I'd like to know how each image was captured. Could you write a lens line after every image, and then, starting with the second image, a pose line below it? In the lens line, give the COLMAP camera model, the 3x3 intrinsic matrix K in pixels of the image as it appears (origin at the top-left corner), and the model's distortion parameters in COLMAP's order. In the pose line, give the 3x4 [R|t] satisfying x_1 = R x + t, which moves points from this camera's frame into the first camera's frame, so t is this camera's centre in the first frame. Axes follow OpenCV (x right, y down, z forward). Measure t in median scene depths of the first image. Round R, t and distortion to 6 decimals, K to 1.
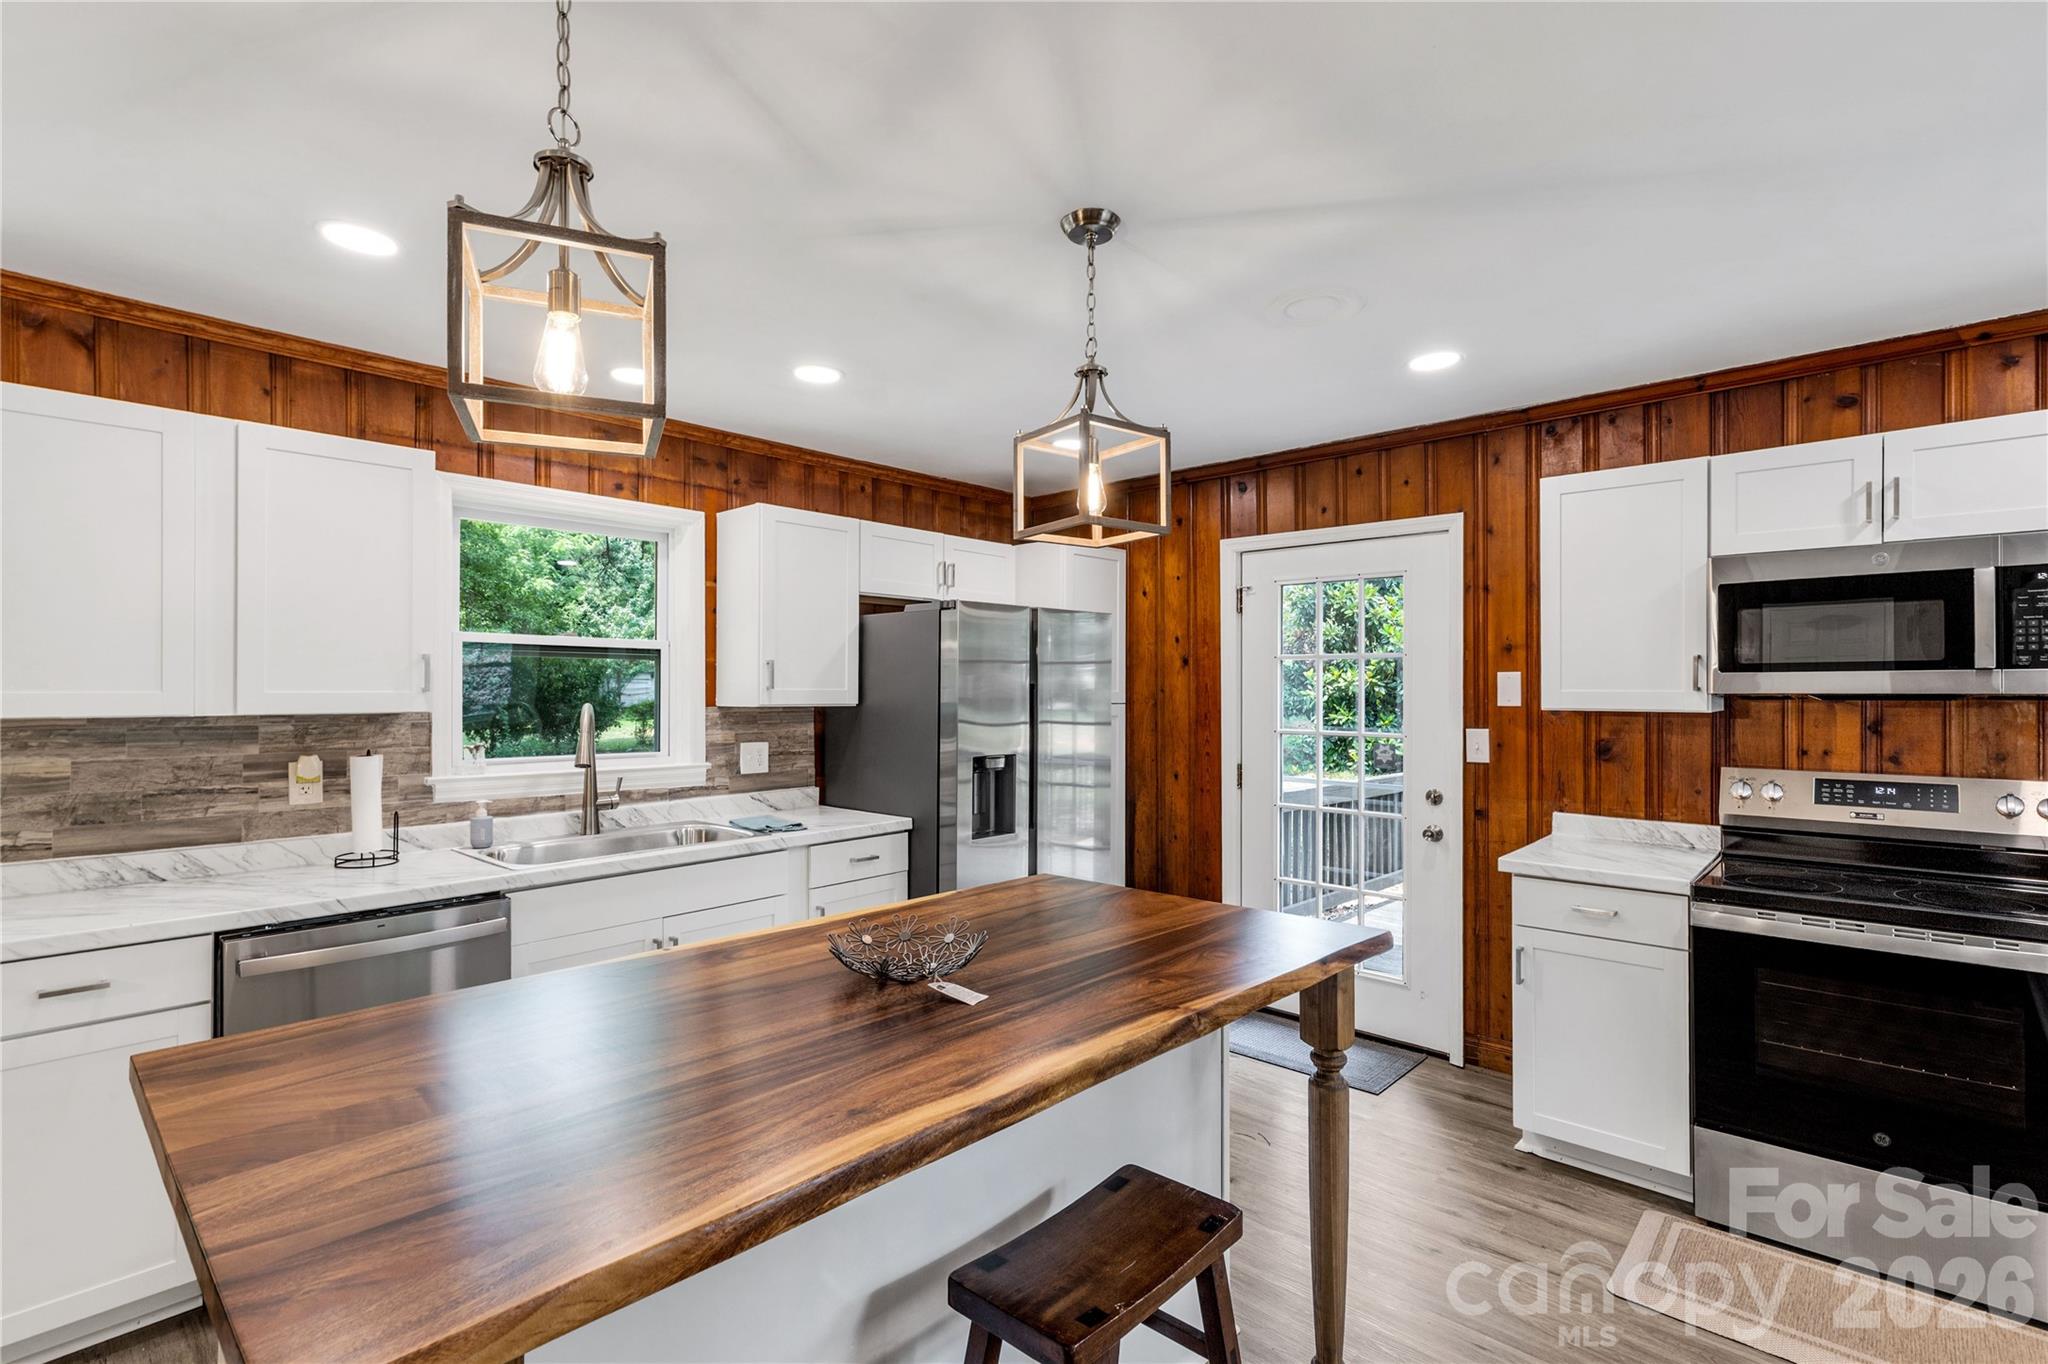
lens RADIAL K [[936.4, 0, 1024.0], [0, 936.4, 682.0], [0, 0, 1]] dist [0.001369, -0.000281]
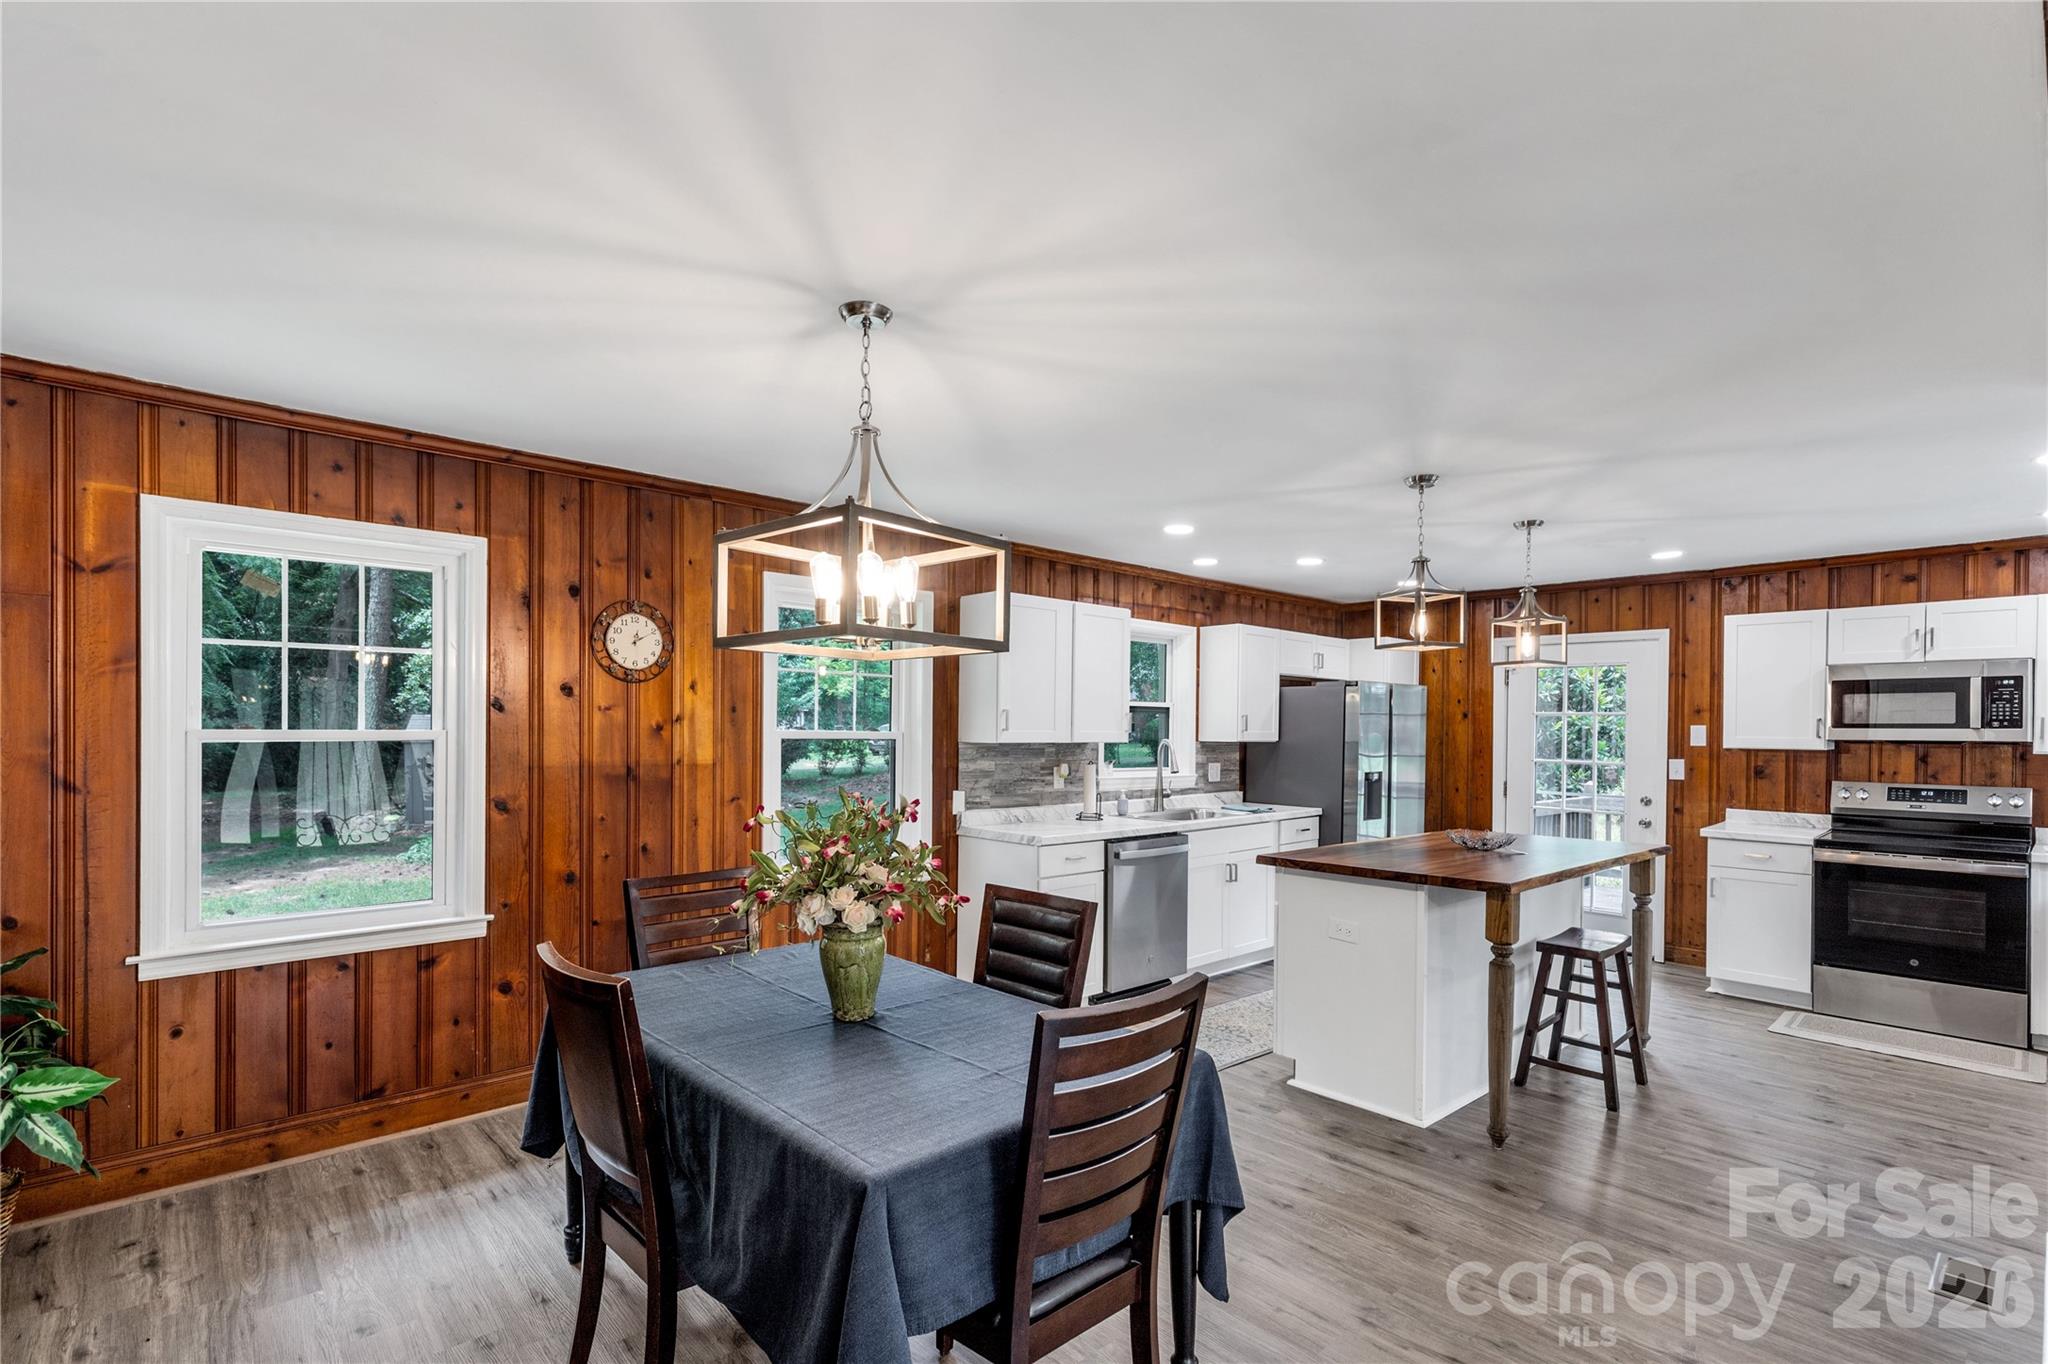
lens RADIAL K [[921.4, 0, 1024.2], [0, 921.4, 730.2], [0, 0, 1]] dist [-0.000487, -0.000202]
pose [[0.996541, 0.009623, -0.082541, -0.585309], [-0.008906, 0.999919, 0.009046, -0.006879], [0.082622, -0.008279, 0.996547, -0.792445]]
